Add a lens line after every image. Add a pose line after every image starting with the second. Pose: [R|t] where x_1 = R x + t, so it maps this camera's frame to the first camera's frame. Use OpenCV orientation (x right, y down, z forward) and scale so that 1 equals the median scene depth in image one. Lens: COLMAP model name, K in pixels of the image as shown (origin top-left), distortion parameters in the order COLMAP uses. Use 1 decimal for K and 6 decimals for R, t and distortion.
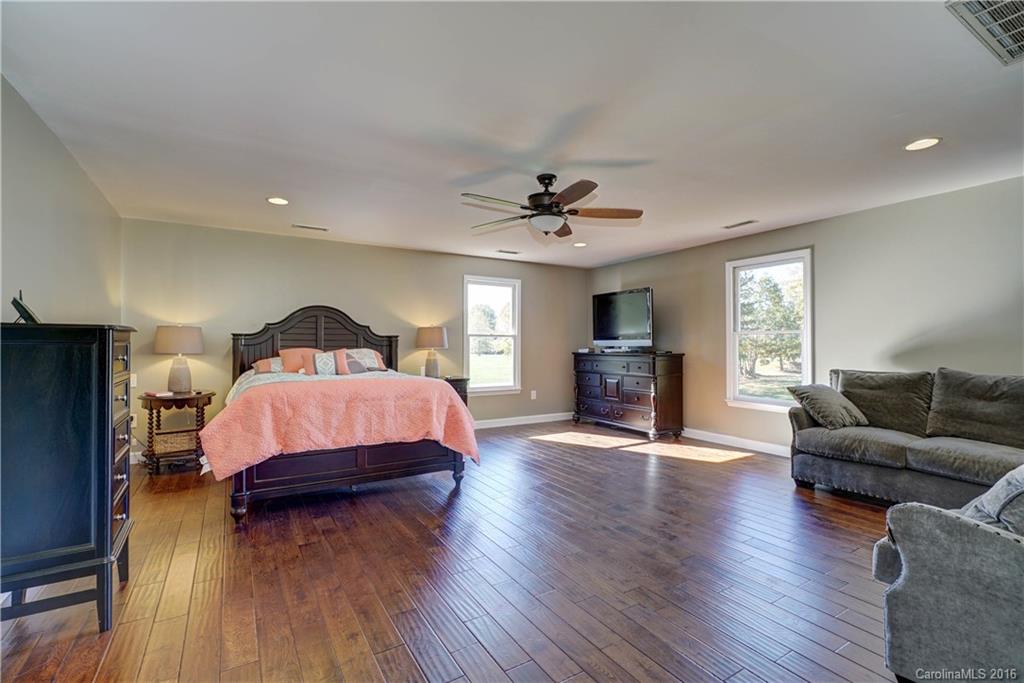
lens RADIAL K [[463.0, 0, 512.0], [0, 463.0, 341.5], [0, 0, 1]] dist [-0.001709, -0.000436]
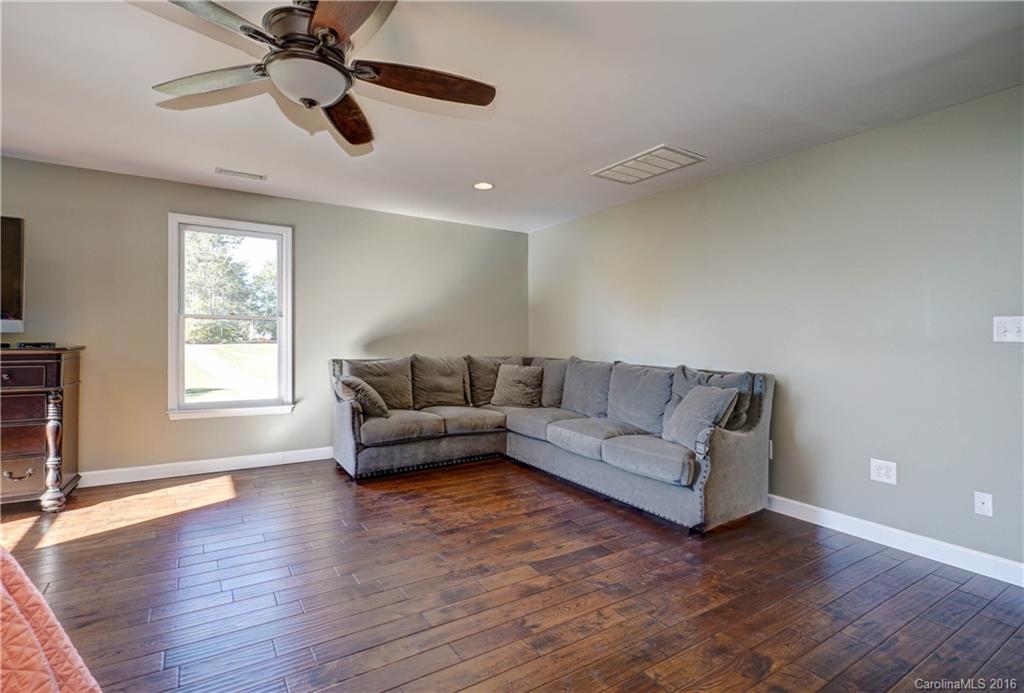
lens RADIAL K [[476.3, 0, 512.0], [0, 476.3, 346.5], [0, 0, 1]] dist [0.001132, 0.000376]
pose [[-0.000812, -0.020620, 0.999787, -0.291758], [-0.020942, 0.999568, 0.020598, 0.002459], [-0.999780, -0.020920, -0.001244, 0.566776]]
